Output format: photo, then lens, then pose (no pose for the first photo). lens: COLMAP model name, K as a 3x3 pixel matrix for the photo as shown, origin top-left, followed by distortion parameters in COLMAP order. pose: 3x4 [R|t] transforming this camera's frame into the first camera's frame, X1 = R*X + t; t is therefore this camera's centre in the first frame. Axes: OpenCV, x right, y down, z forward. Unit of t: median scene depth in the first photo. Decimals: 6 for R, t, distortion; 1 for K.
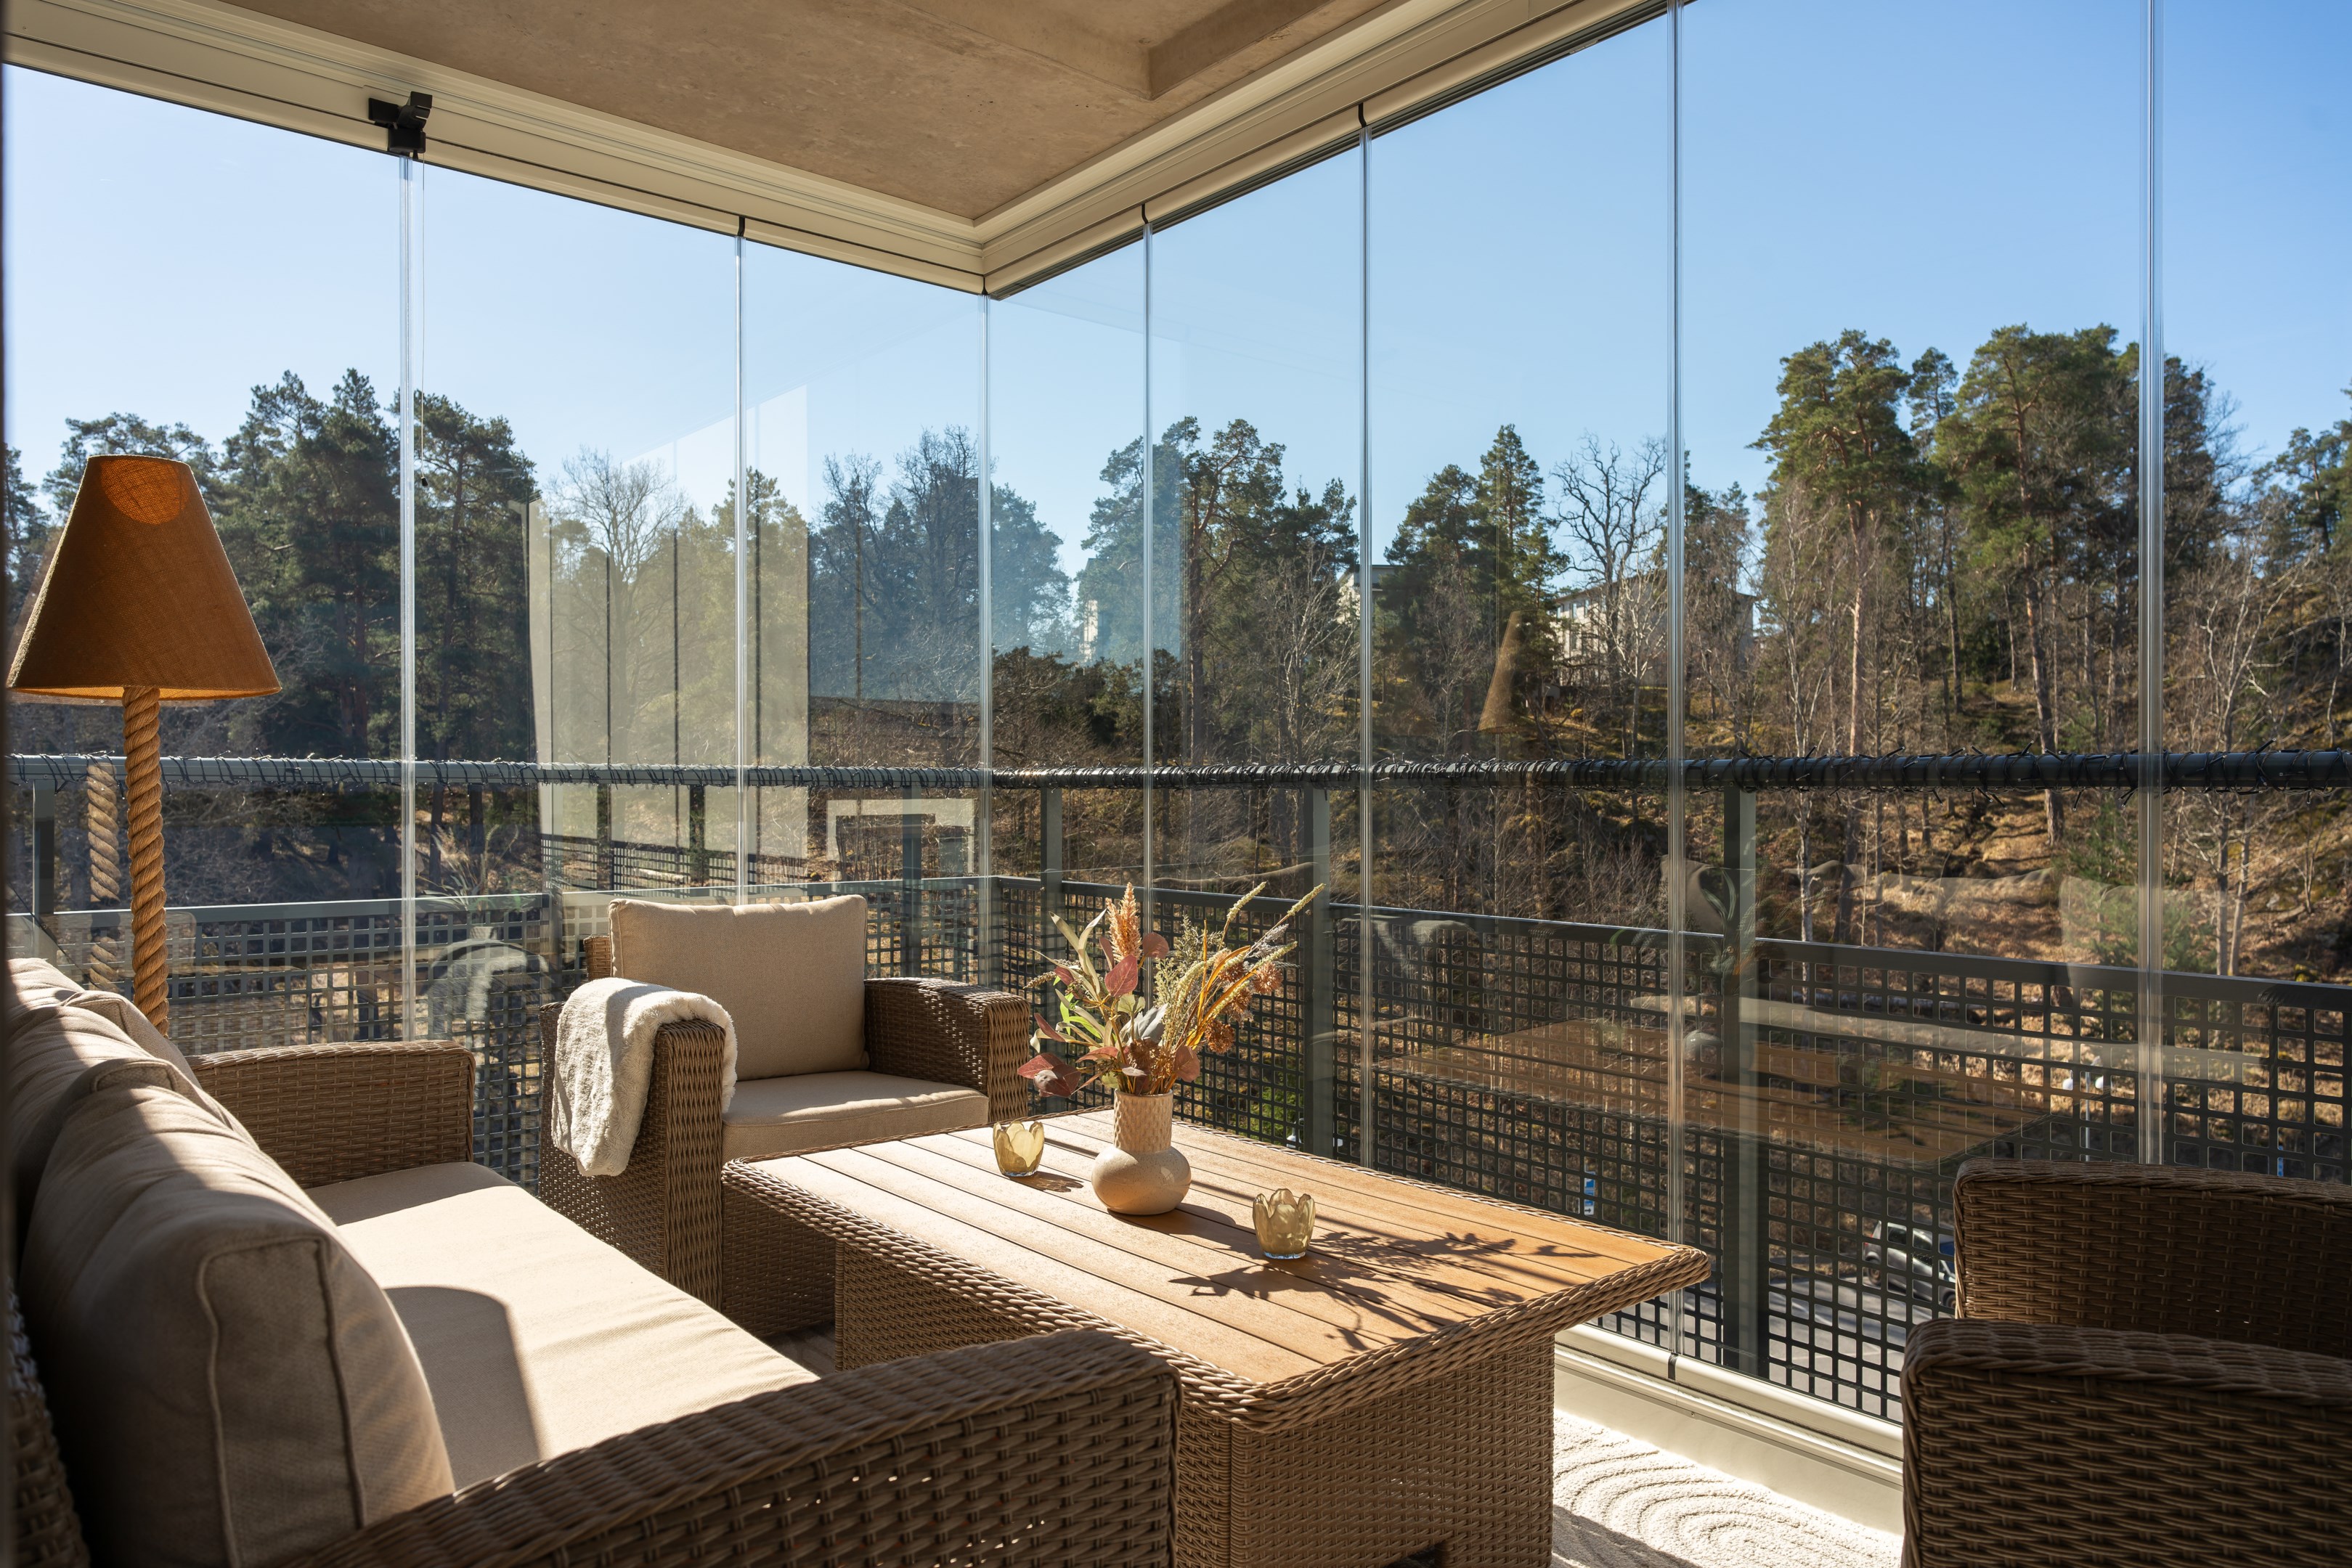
lens RADIAL K [[1543.4, 0, 1172.8], [0, 1543.4, 777.9], [0, 0, 1]] dist [-0.000552, 0.004612]
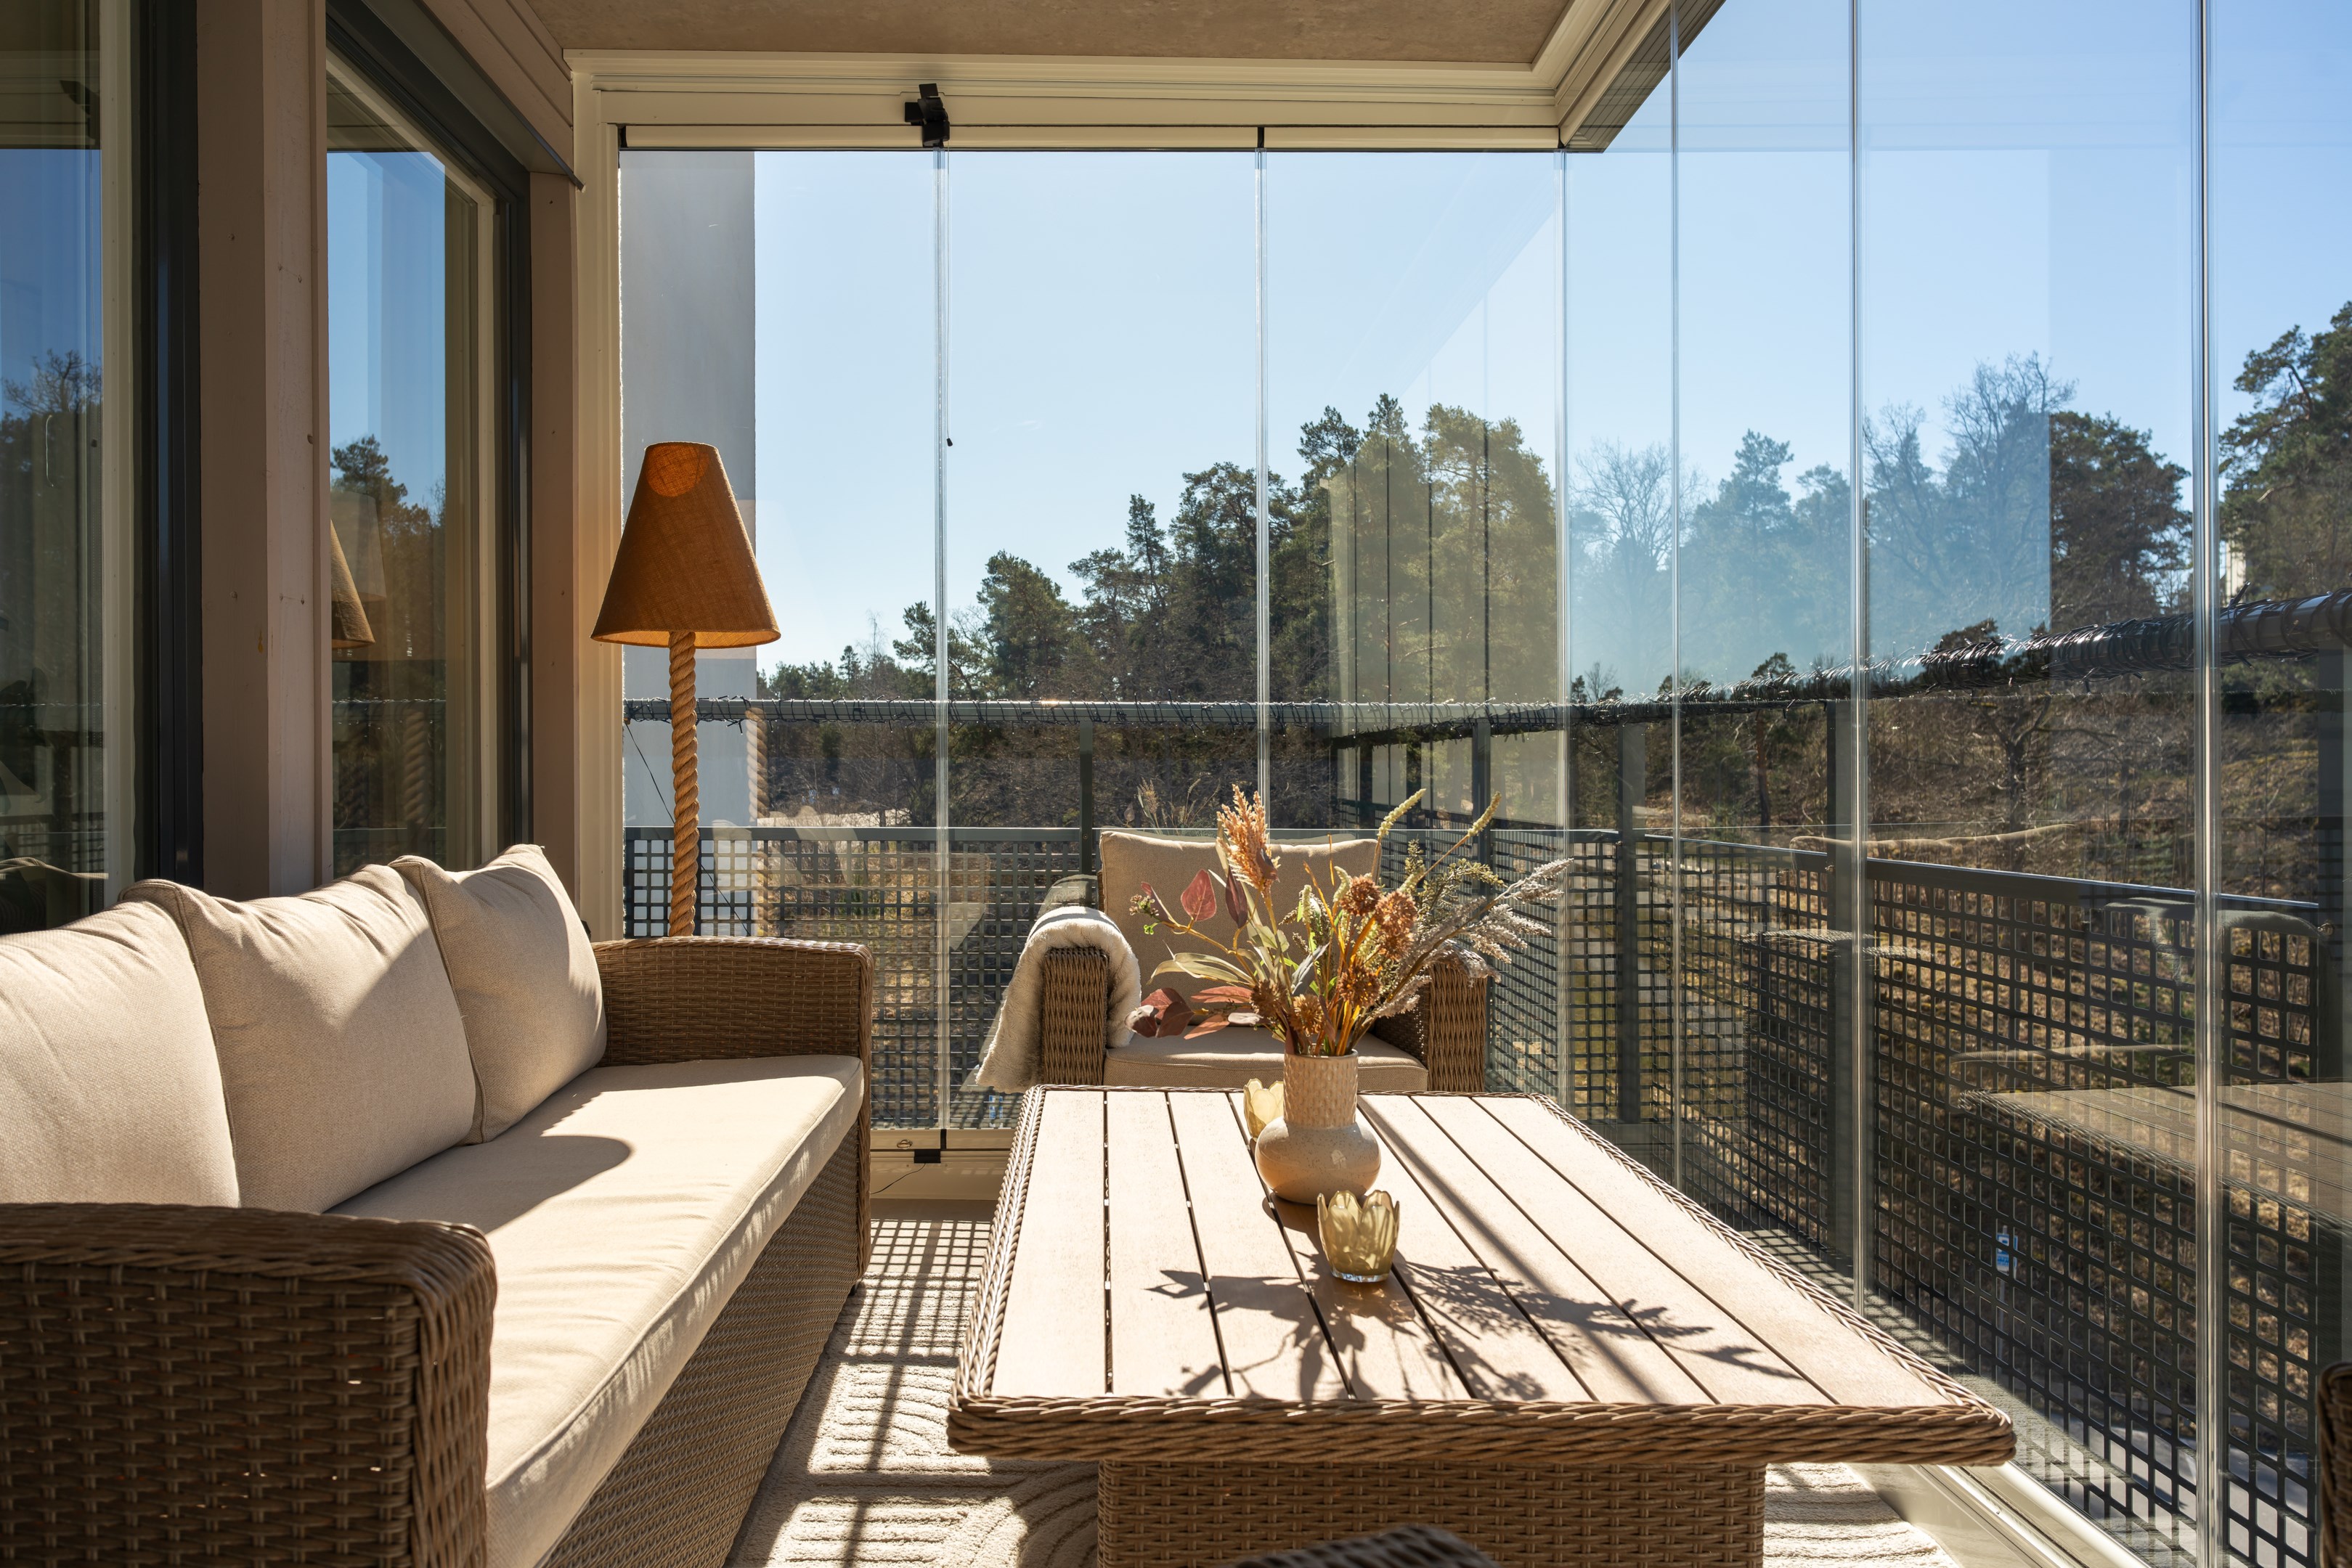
lens RADIAL K [[1559.6, 0, 1103.8], [0, 1559.6, 783.6], [0, 0, 1]] dist [-0.000052, -0.000478]
pose [[0.773670, 0.002457, -0.633584, 0.230419], [0.003217, 0.999964, 0.007806, 0.031322], [0.633581, -0.008078, 0.773634, 0.167672]]
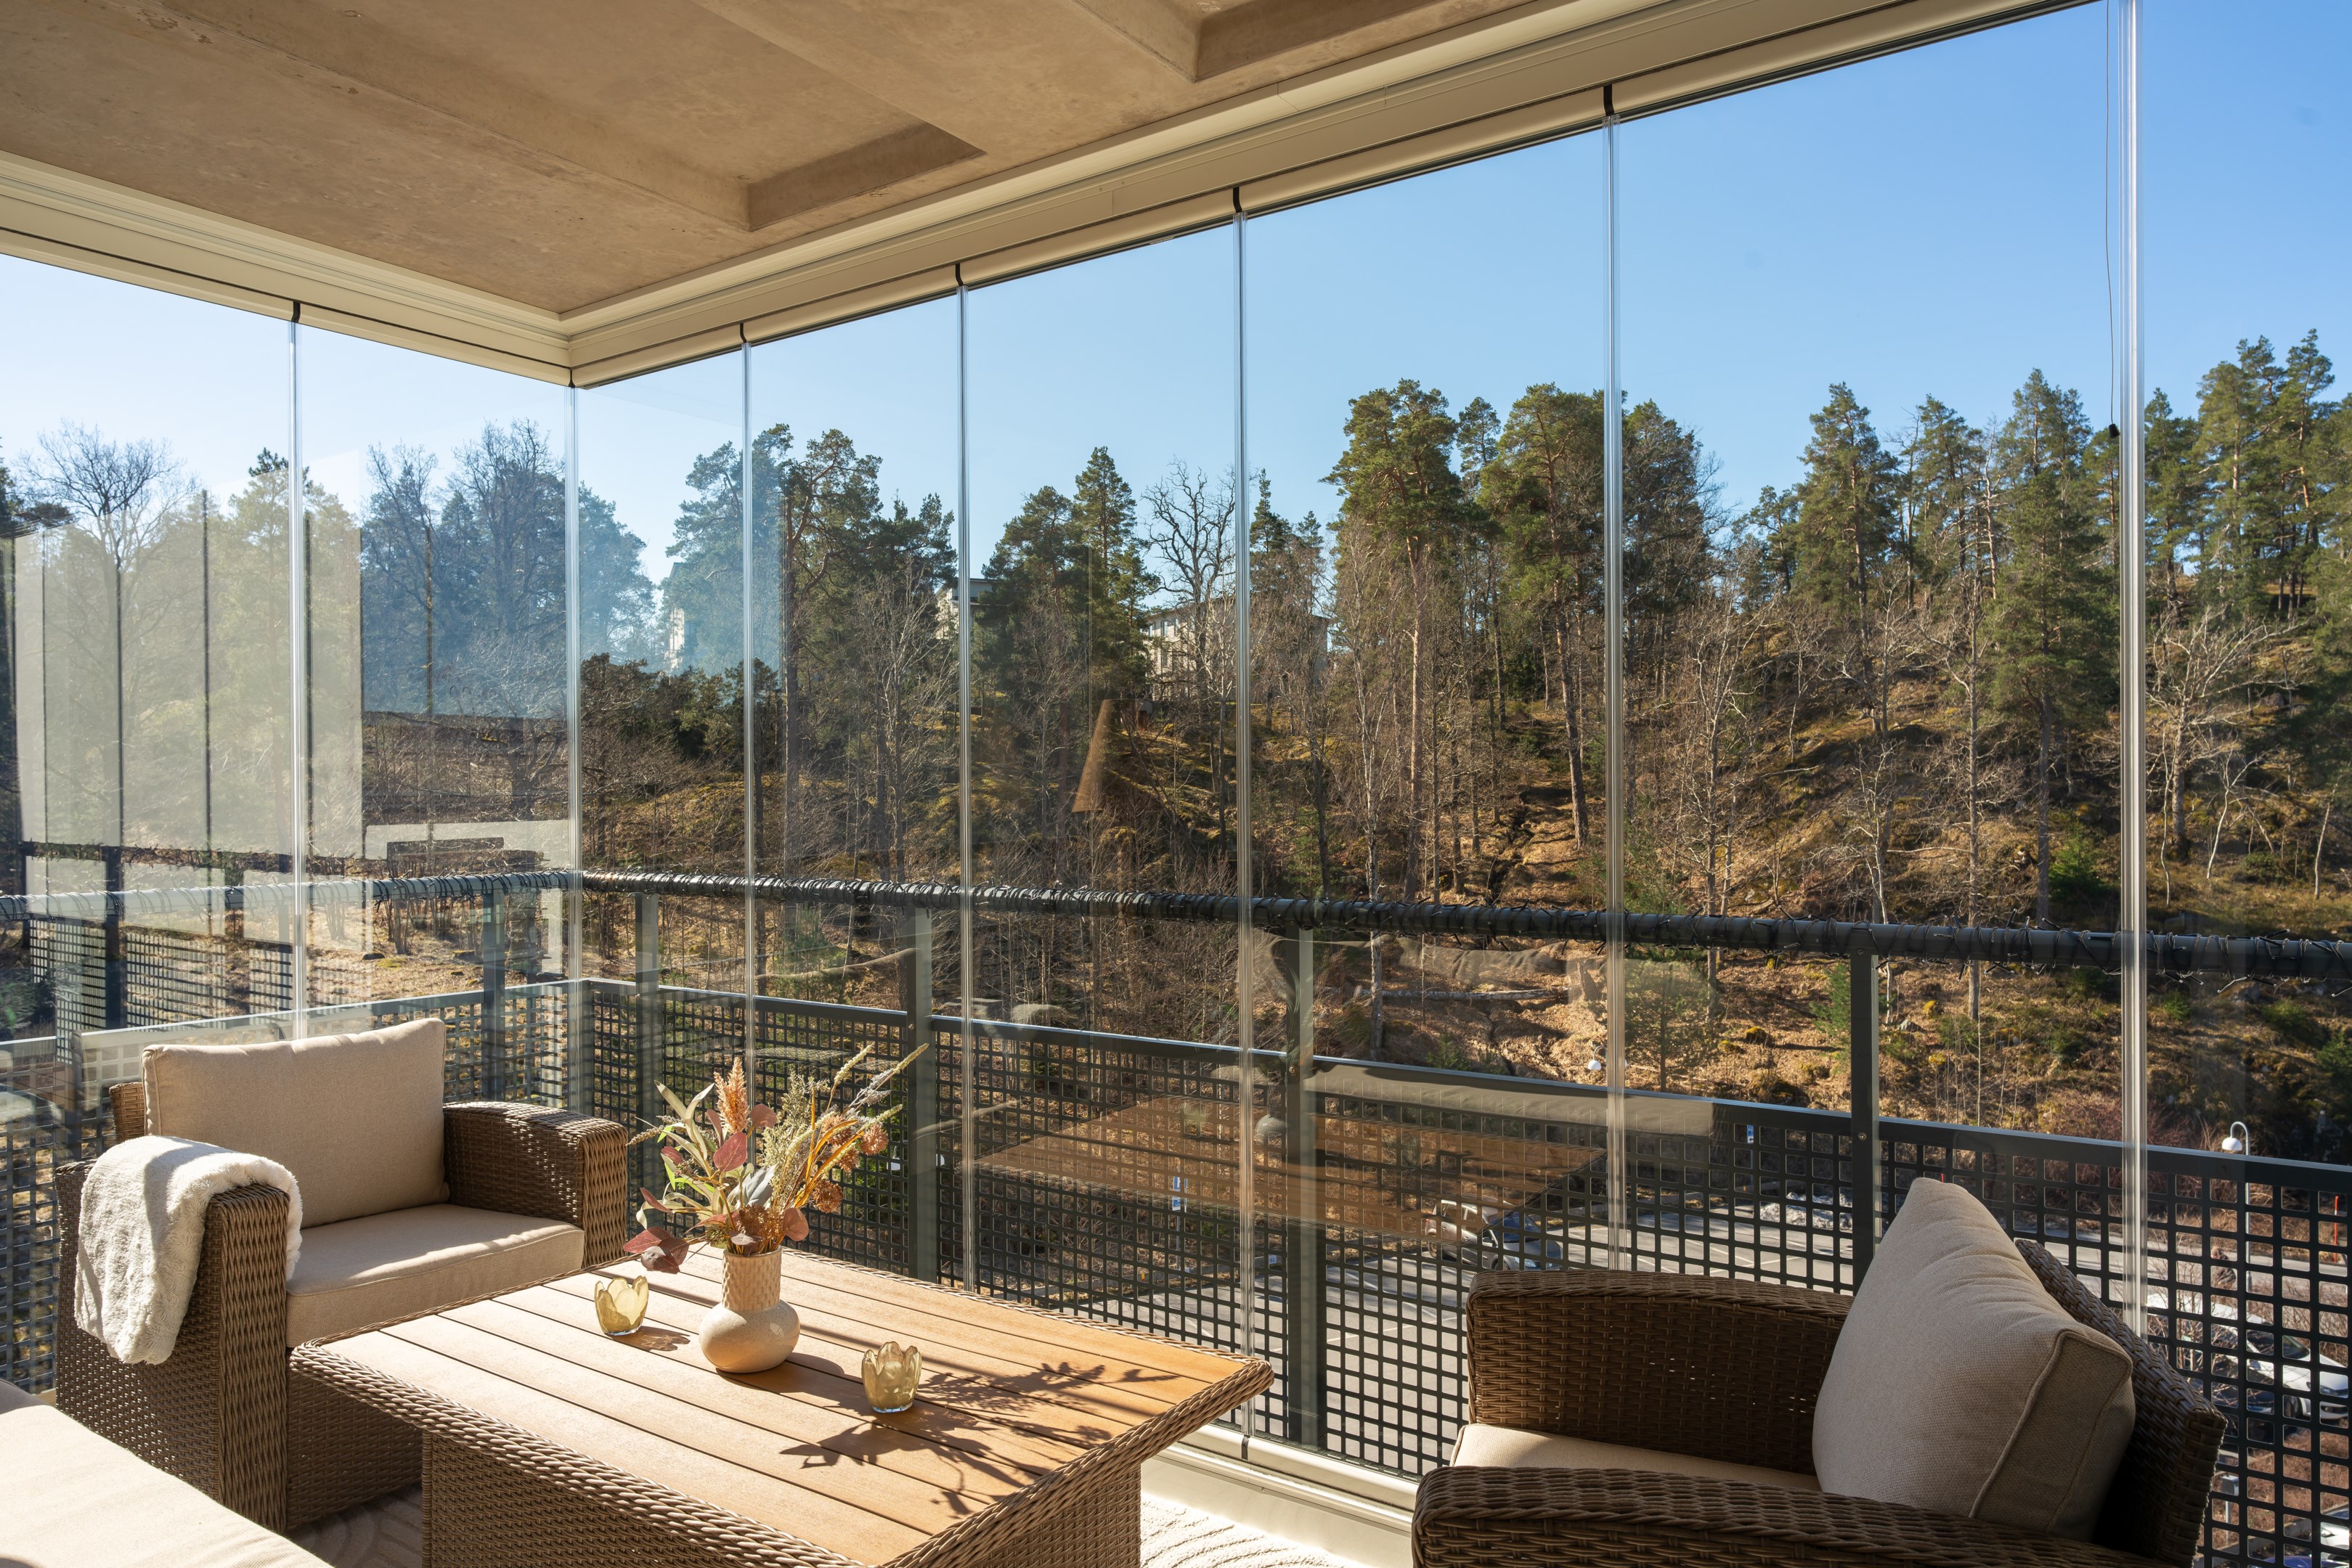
lens RADIAL K [[1536.4, 0, 1176.0], [0, 1536.4, 784.0], [0, 0, 1]] dist [0.000257, 0.003259]
pose [[0.966163, -0.005177, 0.257880, -0.004607], [0.005837, 0.999981, -0.001794, -0.058290], [-0.257866, 0.003238, 0.966175, -0.035991]]
